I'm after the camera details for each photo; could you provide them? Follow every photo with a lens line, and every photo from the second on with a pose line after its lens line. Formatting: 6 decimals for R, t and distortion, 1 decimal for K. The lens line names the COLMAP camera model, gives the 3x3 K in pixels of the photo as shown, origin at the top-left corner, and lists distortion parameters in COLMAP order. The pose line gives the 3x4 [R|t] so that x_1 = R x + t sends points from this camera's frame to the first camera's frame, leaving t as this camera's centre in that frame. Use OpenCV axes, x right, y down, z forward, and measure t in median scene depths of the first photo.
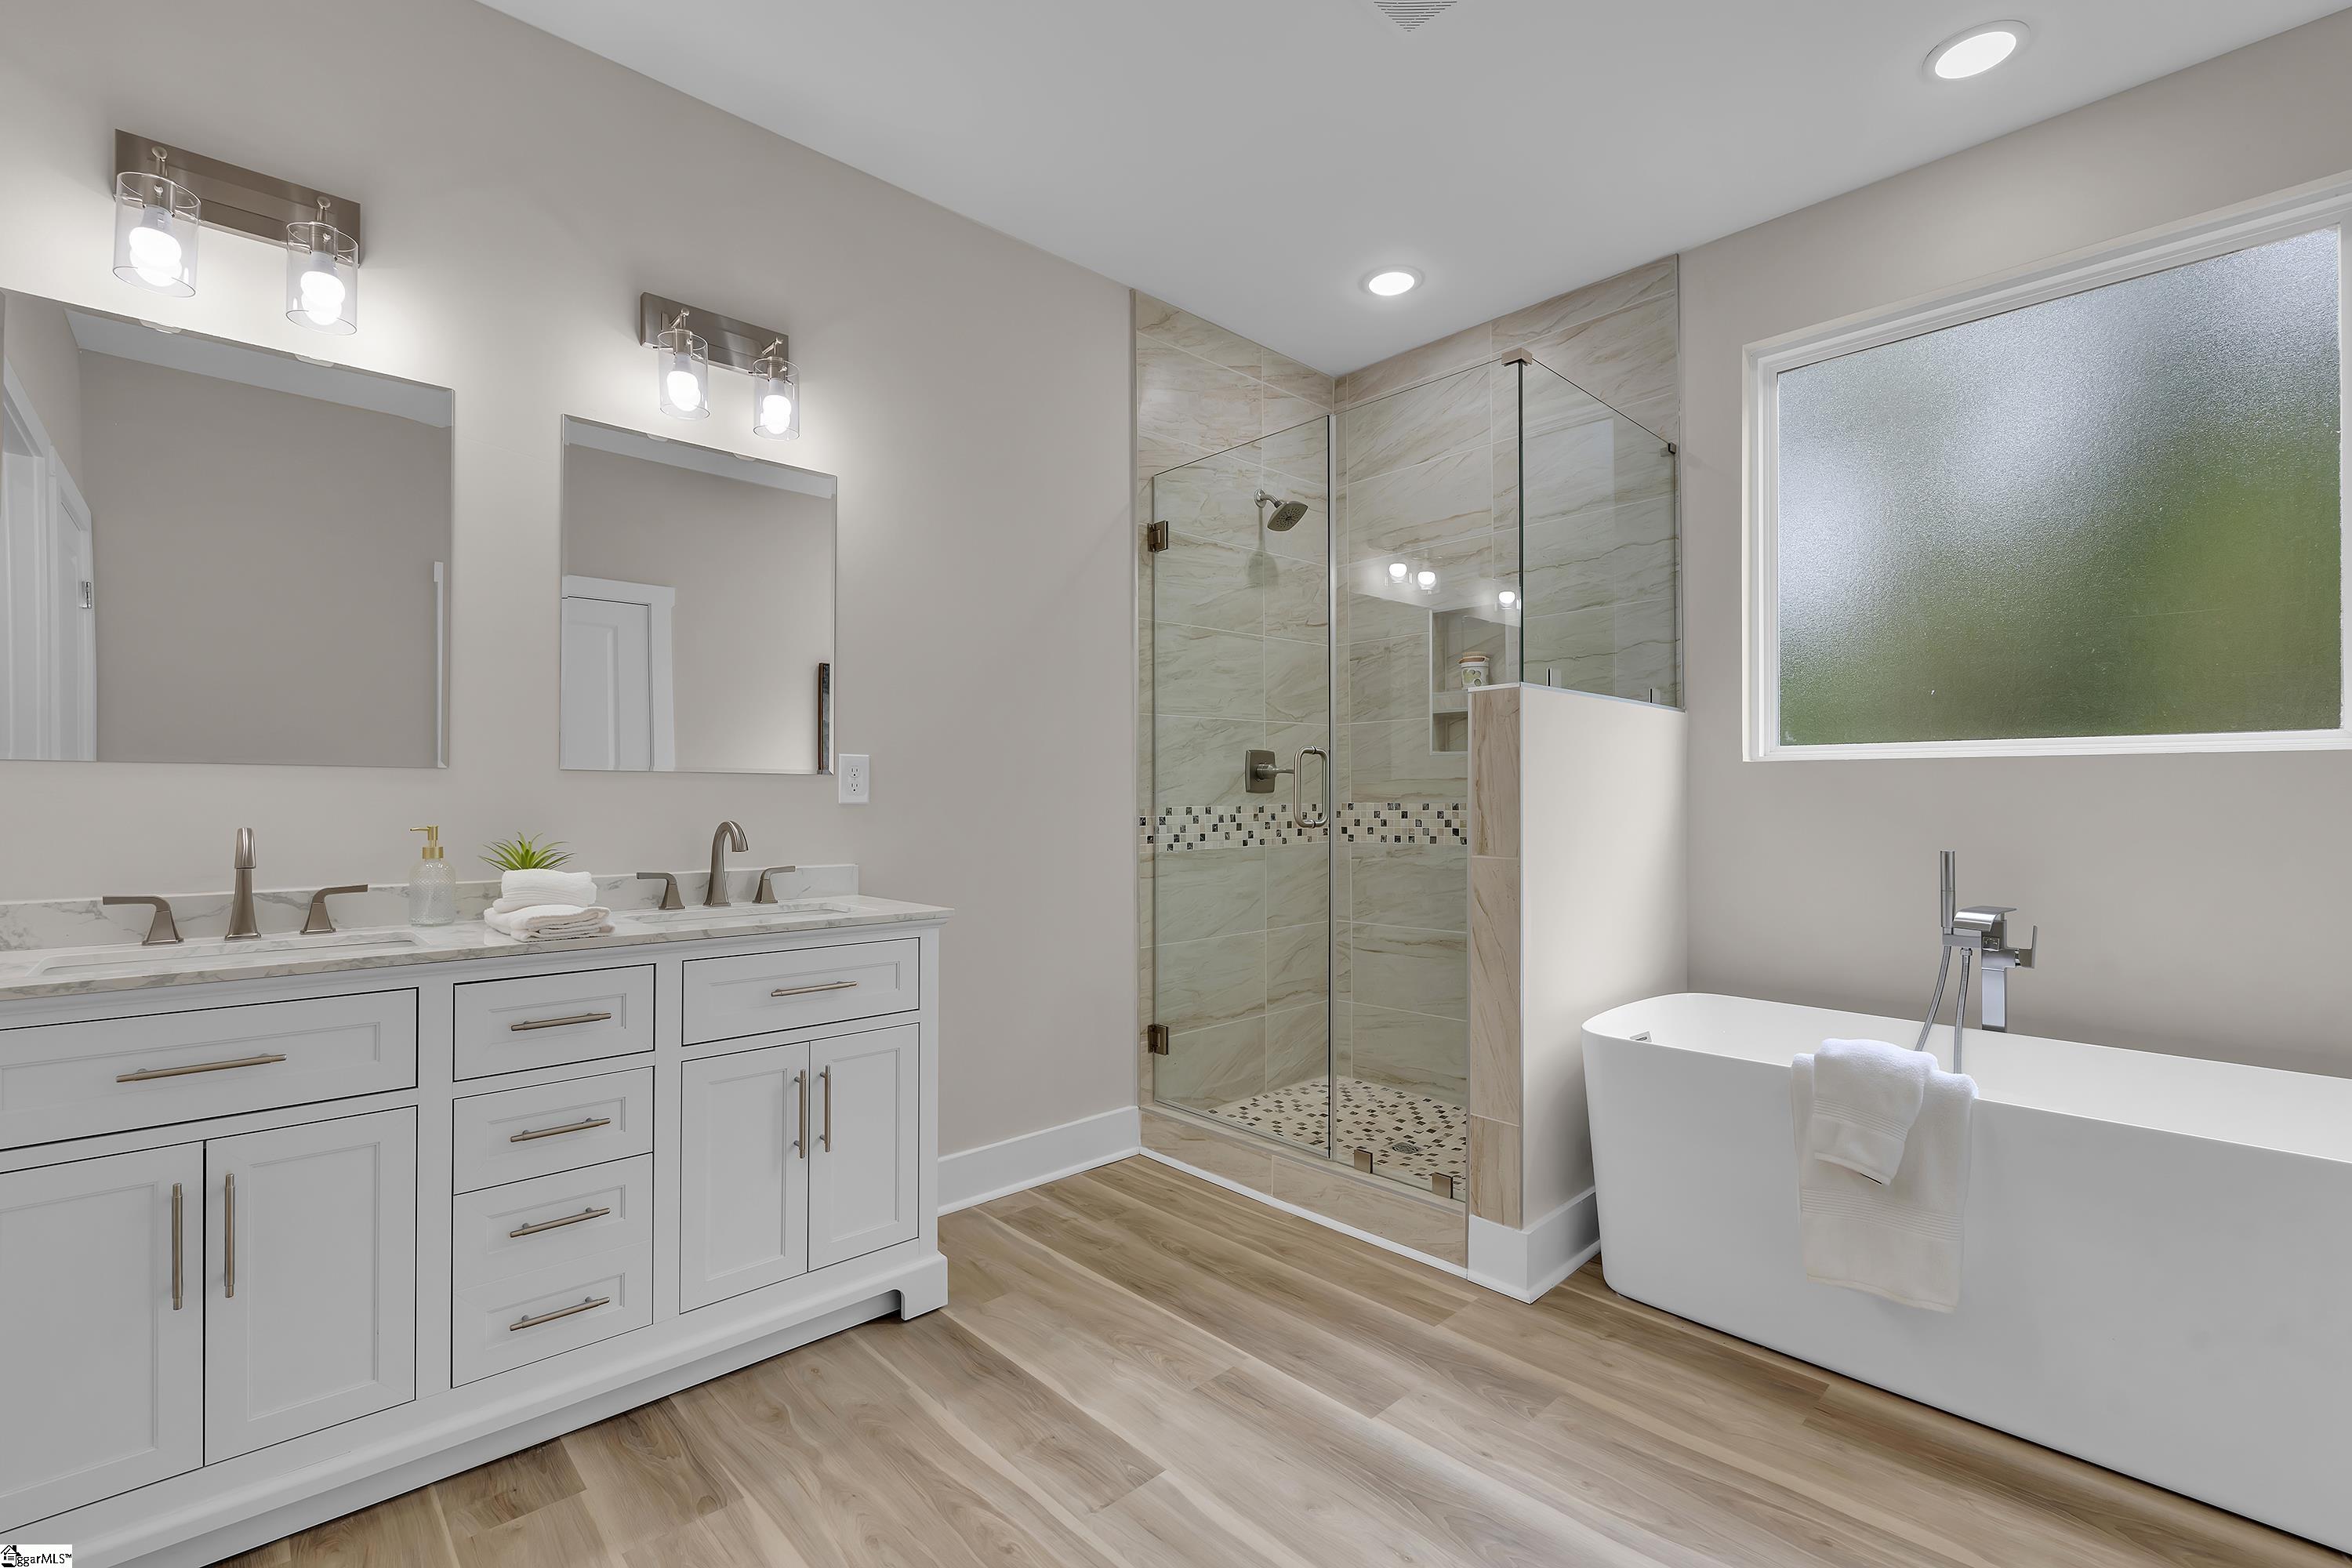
lens RADIAL K [[1044.9, 0, 1185.7], [0, 1044.9, 788.8], [0, 0, 1]] dist [-0.007552, 0.002165]
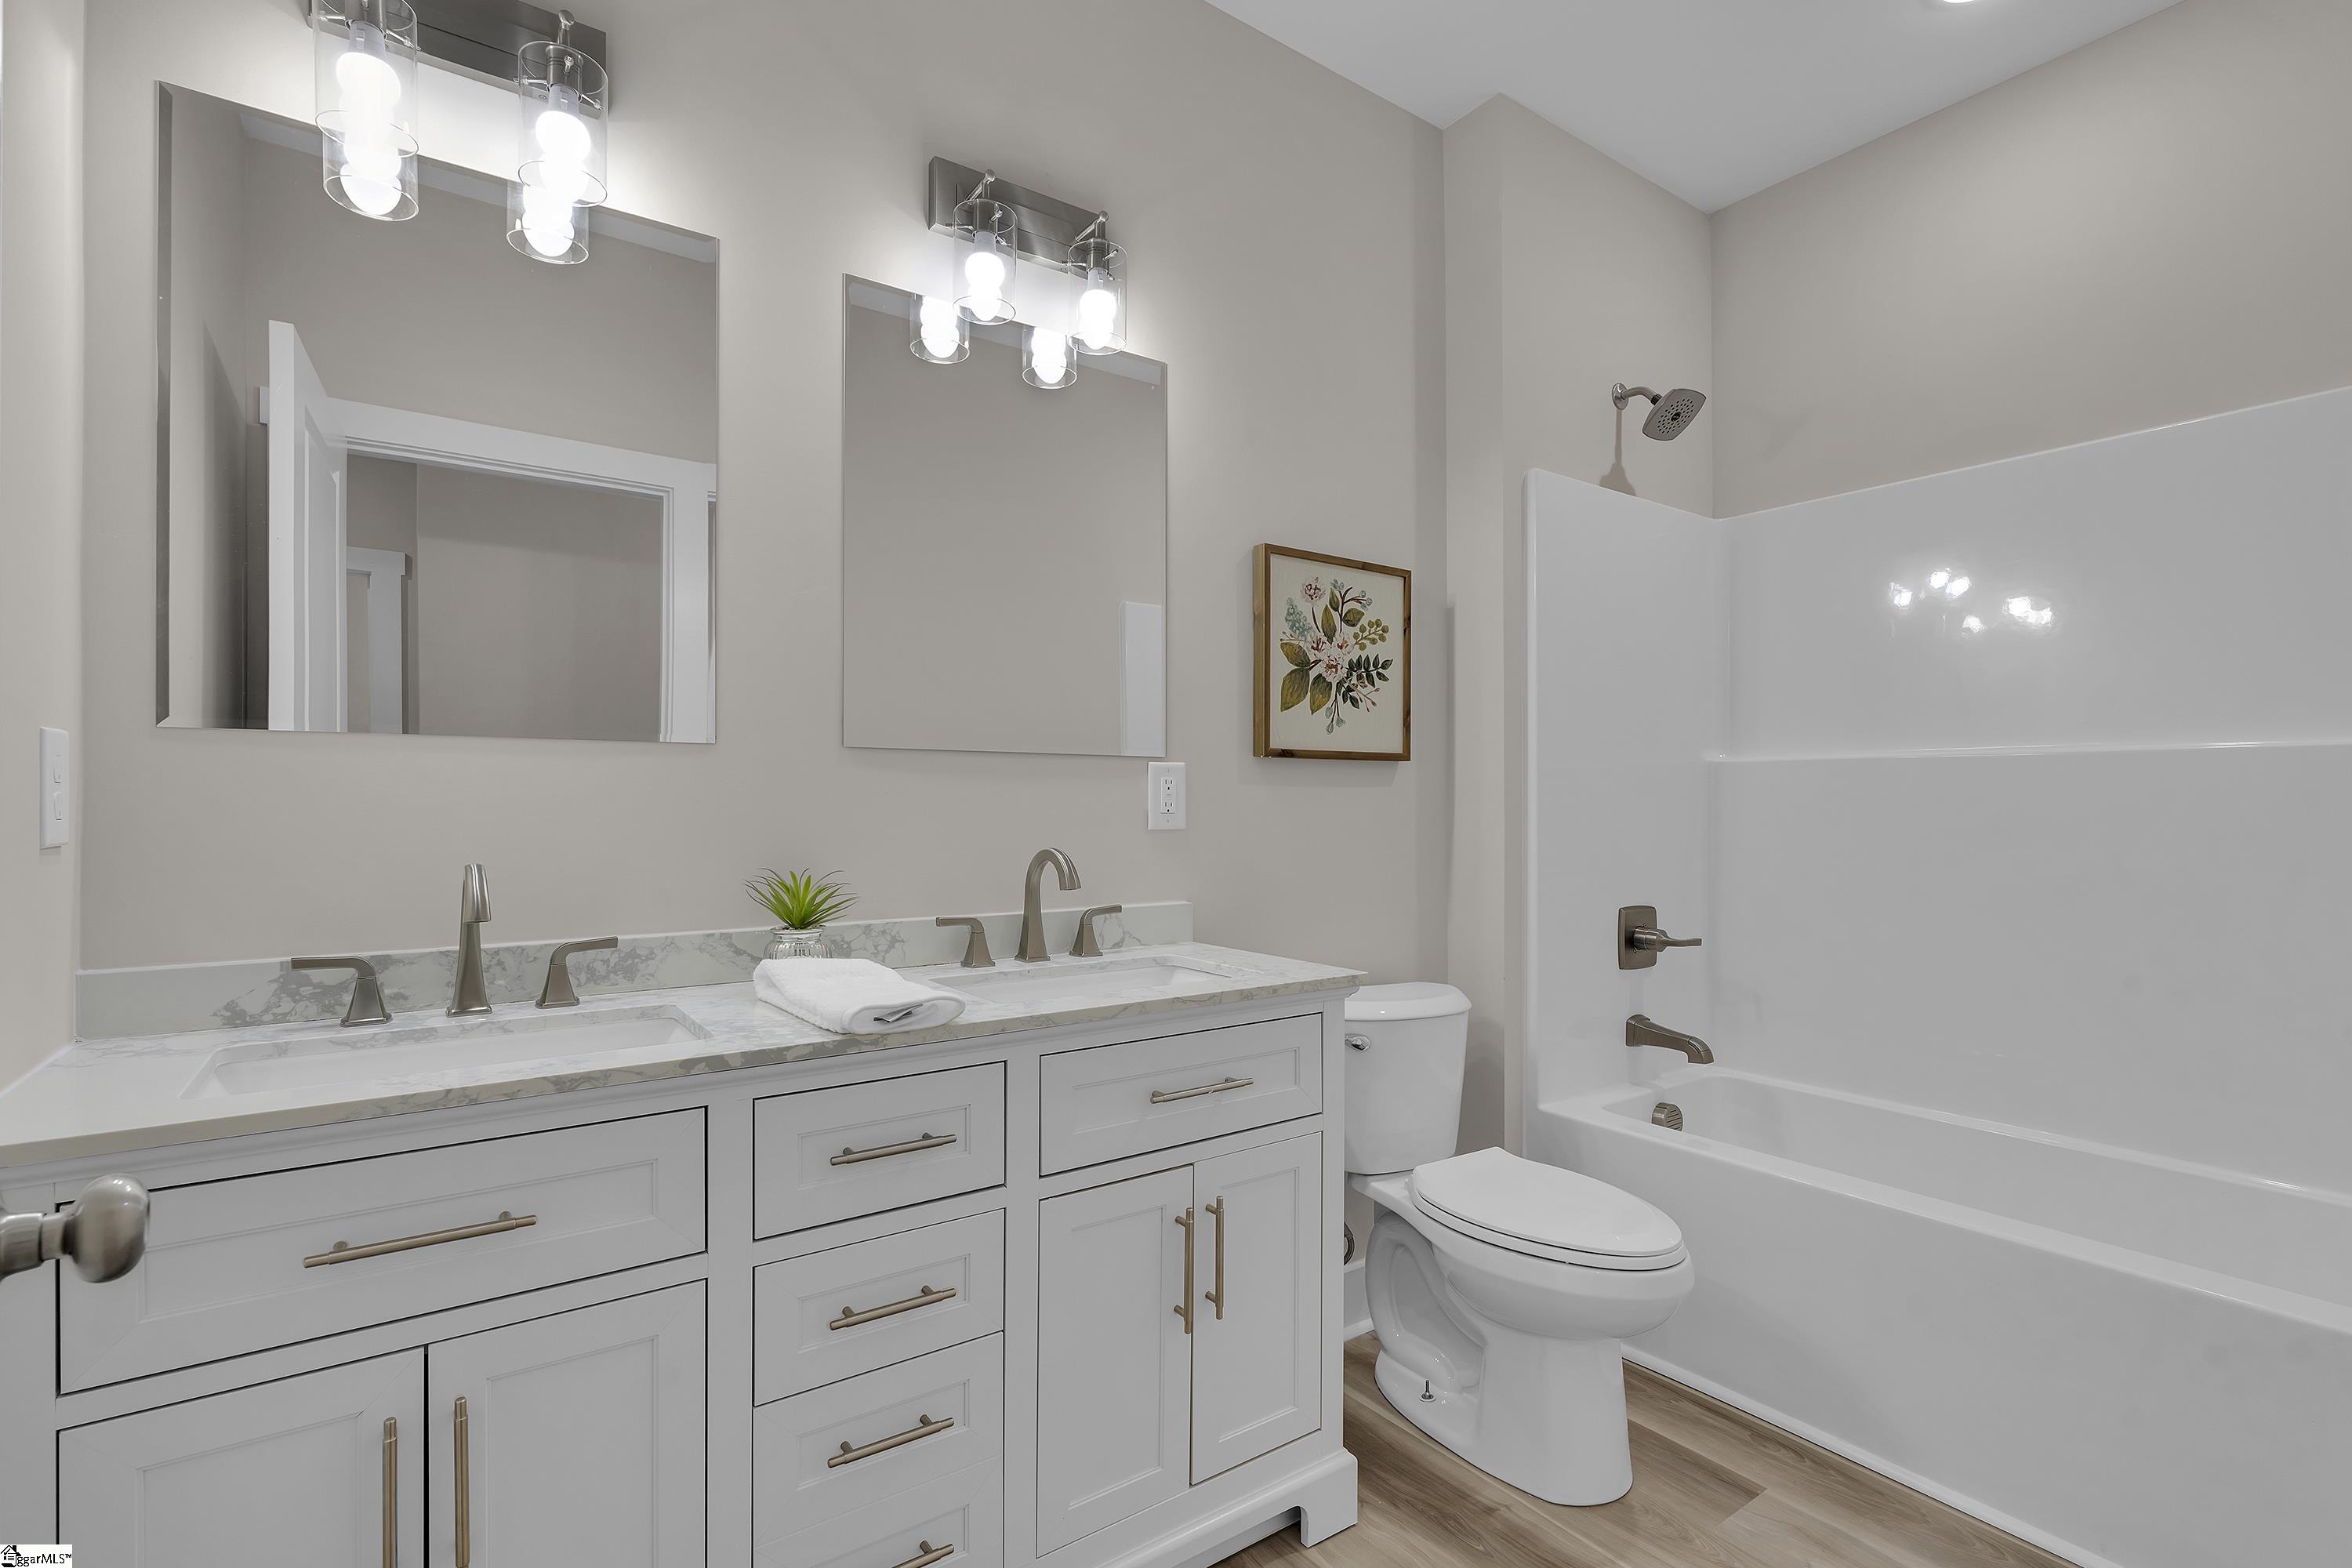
lens RADIAL K [[1044.9, 0, 1165.9], [0, 1044.9, 793.6], [0, 0, 1]] dist [-0.007552, 0.002165]
pose [[0.991189, -0.006106, -0.132316, -0.287938], [0.005592, 0.999975, -0.004254, -0.004586], [0.132338, 0.003477, 0.991199, 0.300325]]
